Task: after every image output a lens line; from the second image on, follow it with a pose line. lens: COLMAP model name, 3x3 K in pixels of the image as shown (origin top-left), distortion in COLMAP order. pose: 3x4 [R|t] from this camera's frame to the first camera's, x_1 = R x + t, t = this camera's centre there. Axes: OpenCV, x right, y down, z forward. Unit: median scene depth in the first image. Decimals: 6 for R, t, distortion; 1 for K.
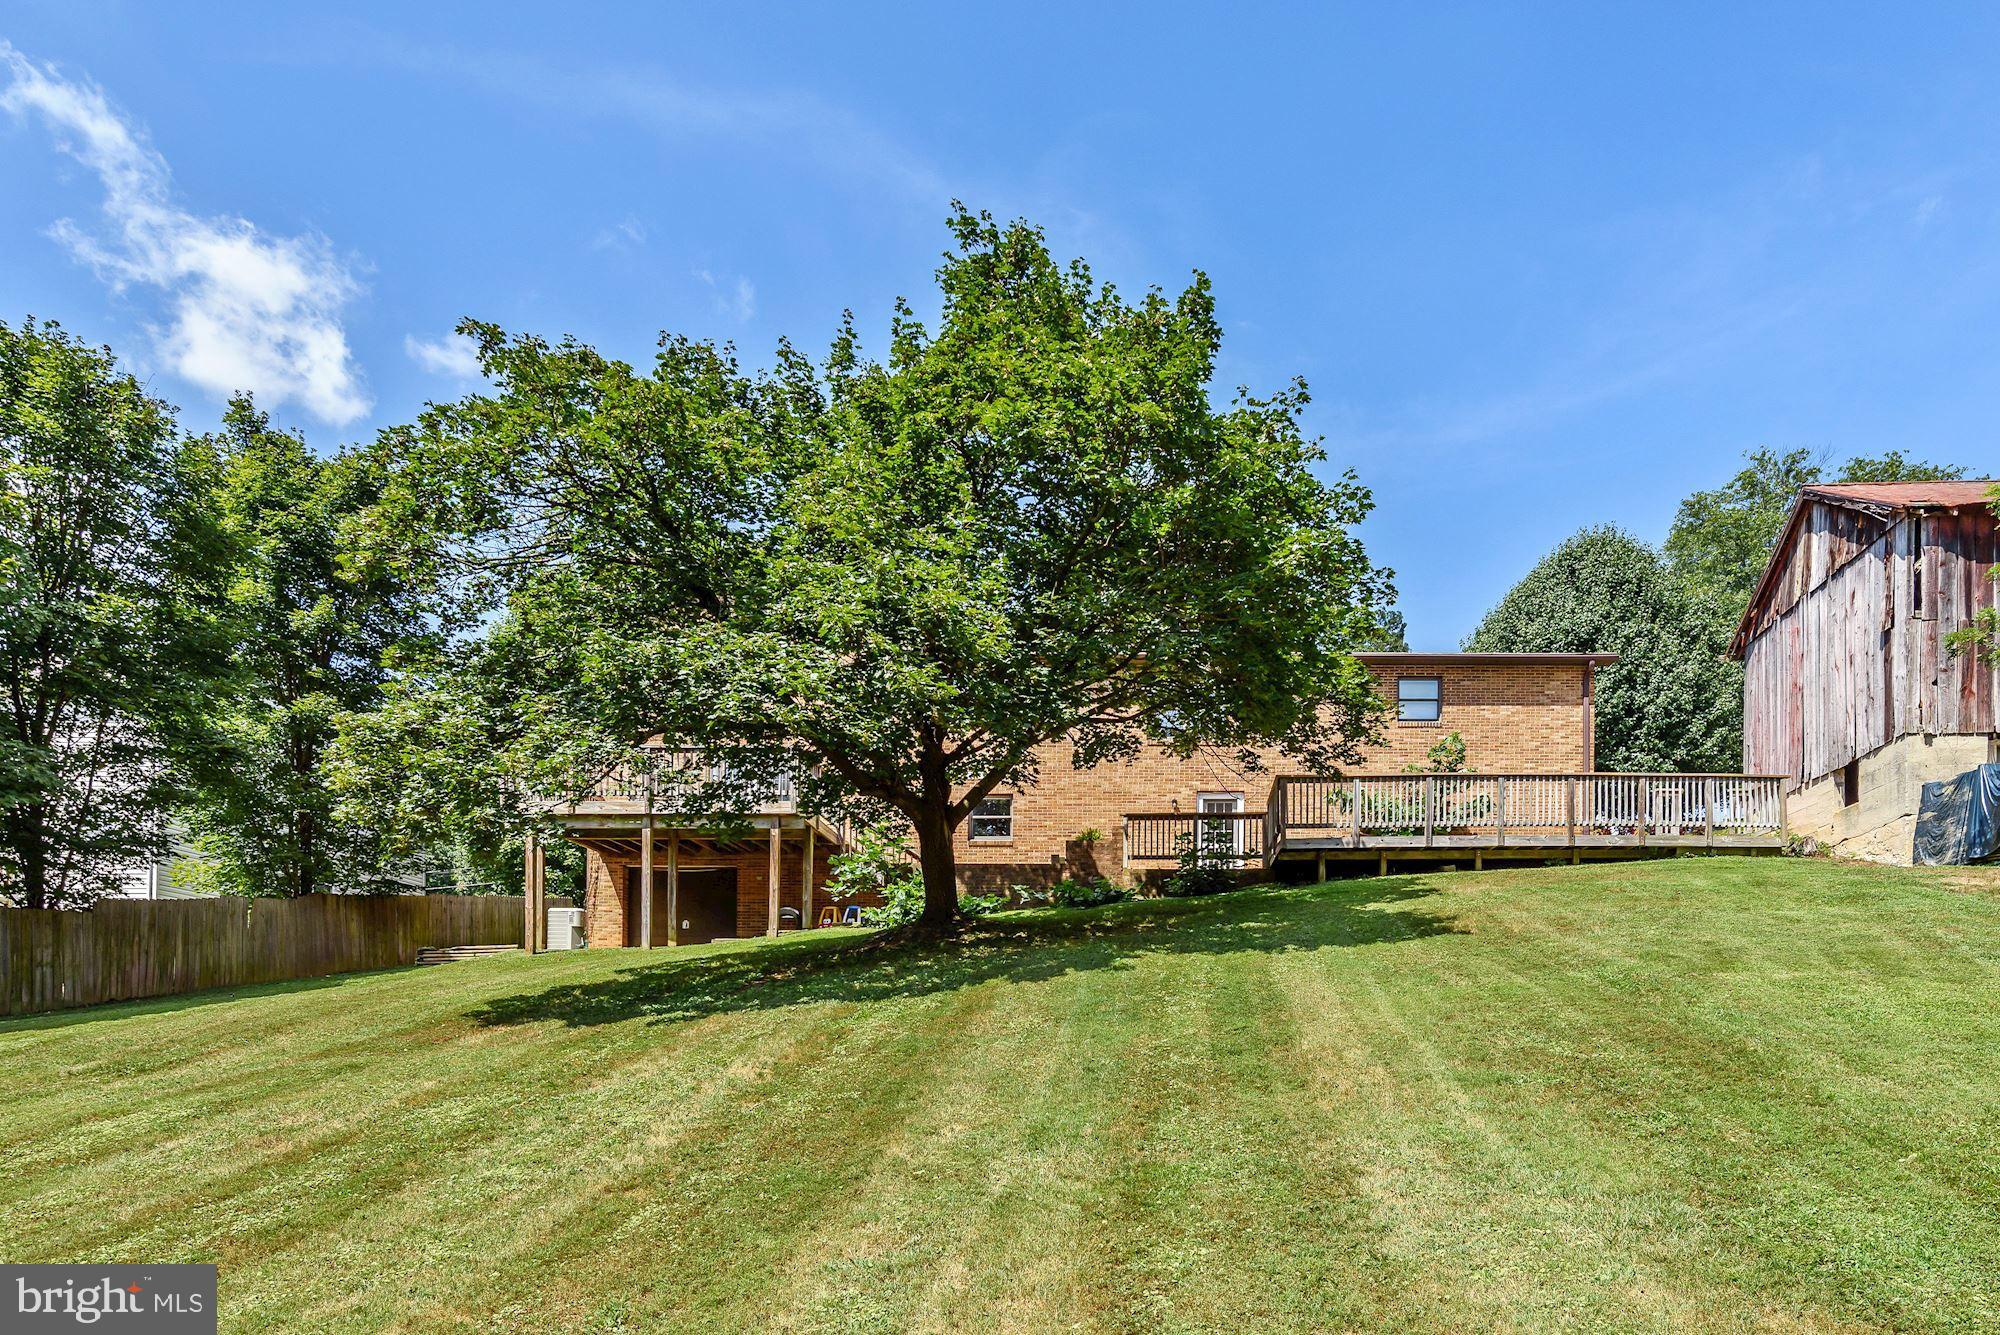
lens RADIAL K [[1009.6, 0, 1013.8], [0, 1009.6, 770.0], [0, 0, 1]] dist [-0.007227, 0.004614]
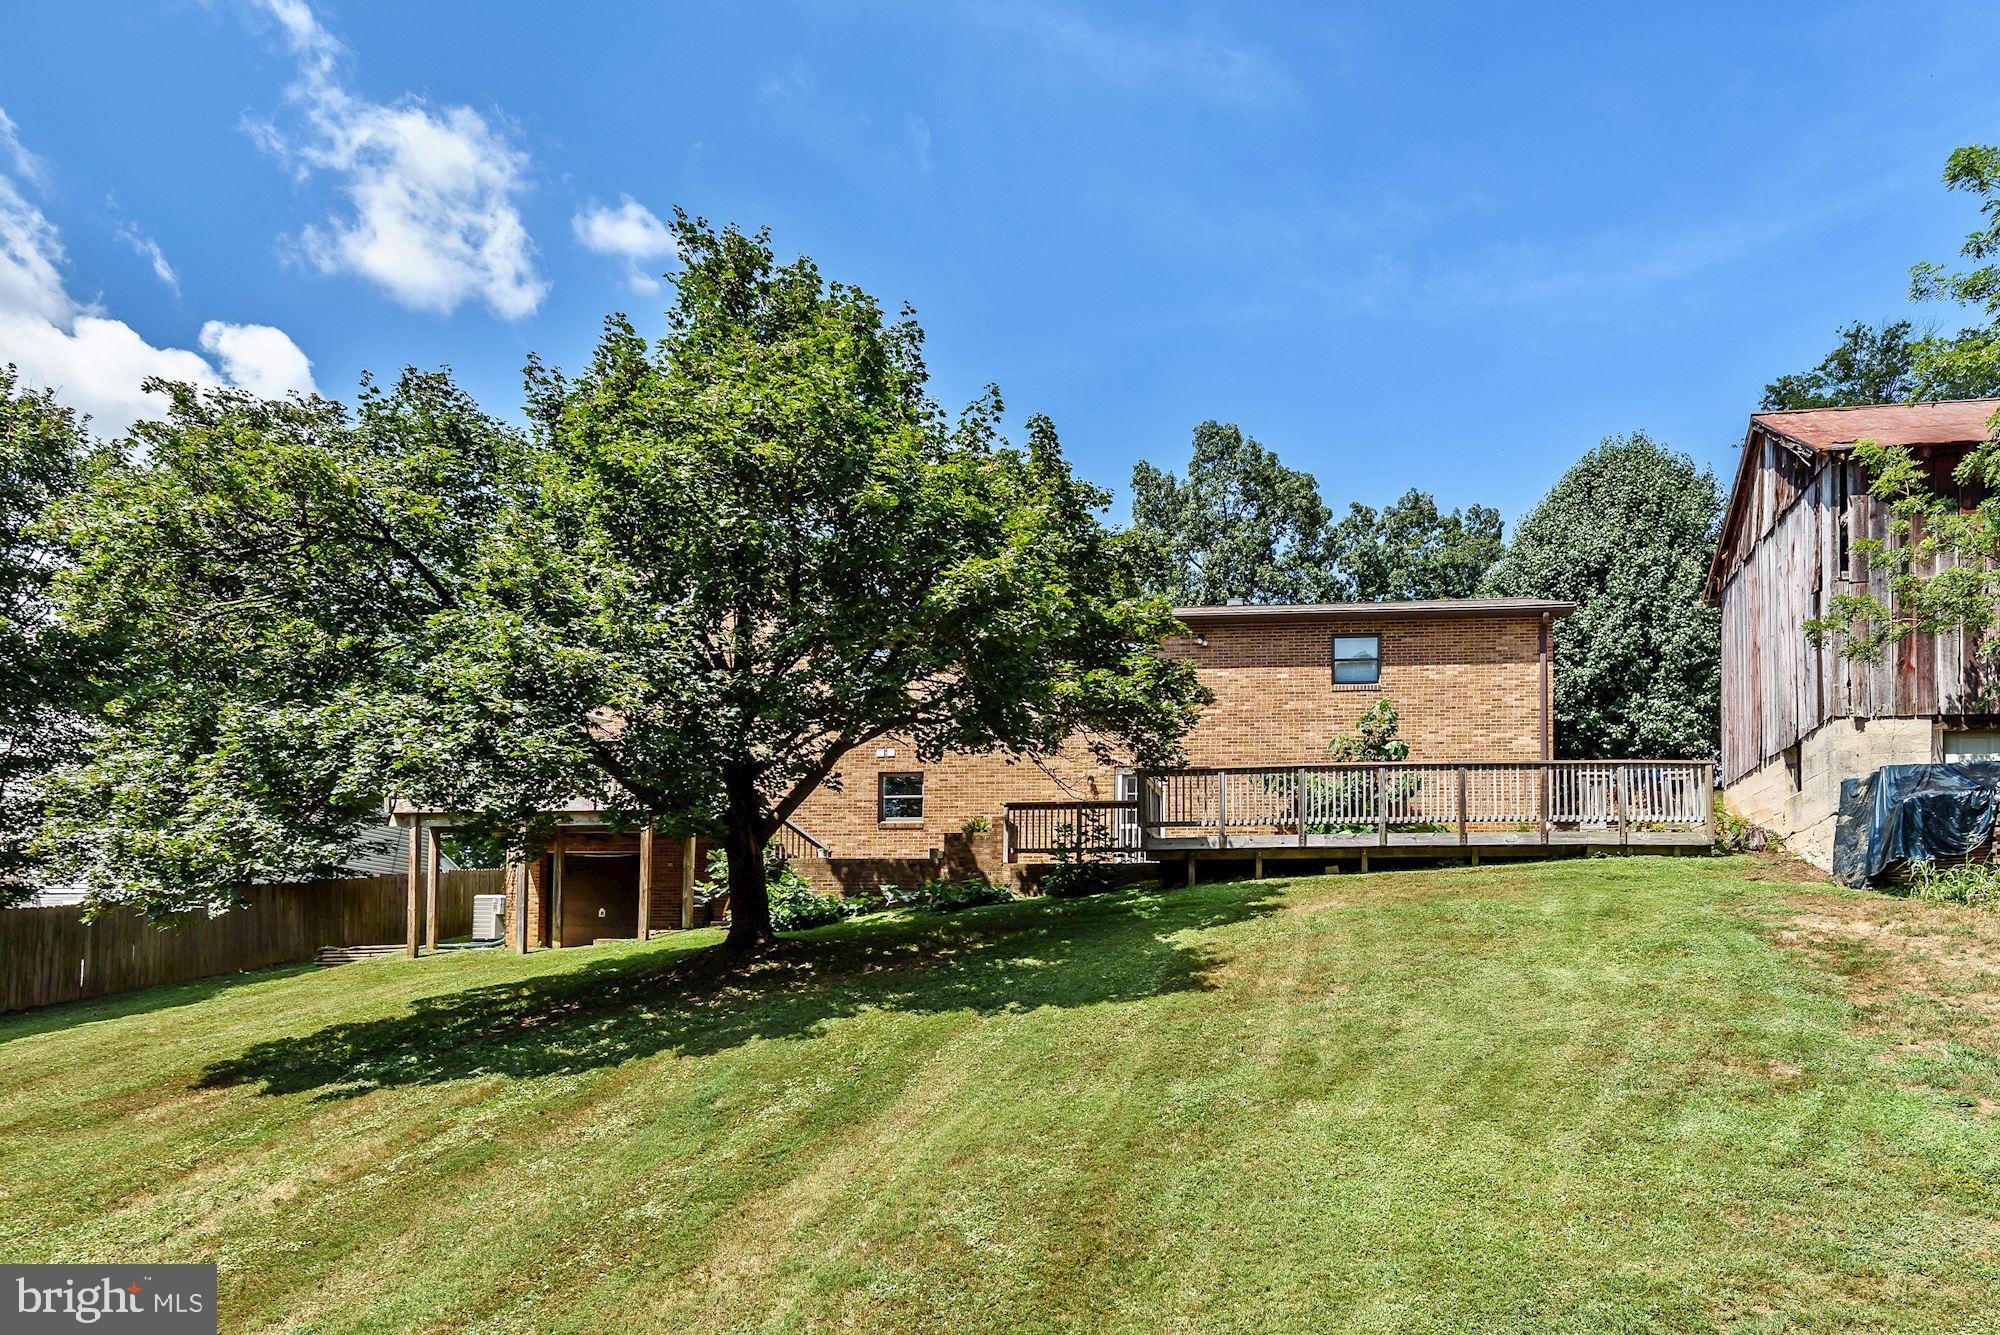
lens RADIAL K [[1077.3, 0, 998.5], [0, 1077.3, 663.6], [0, 0, 1]] dist [-0.000120, 0.001829]
pose [[0.994412, -0.033826, -0.100003, 0.236227], [0.031521, 0.999202, -0.024545, -0.069271], [0.100754, 0.021256, 0.994684, 0.017375]]
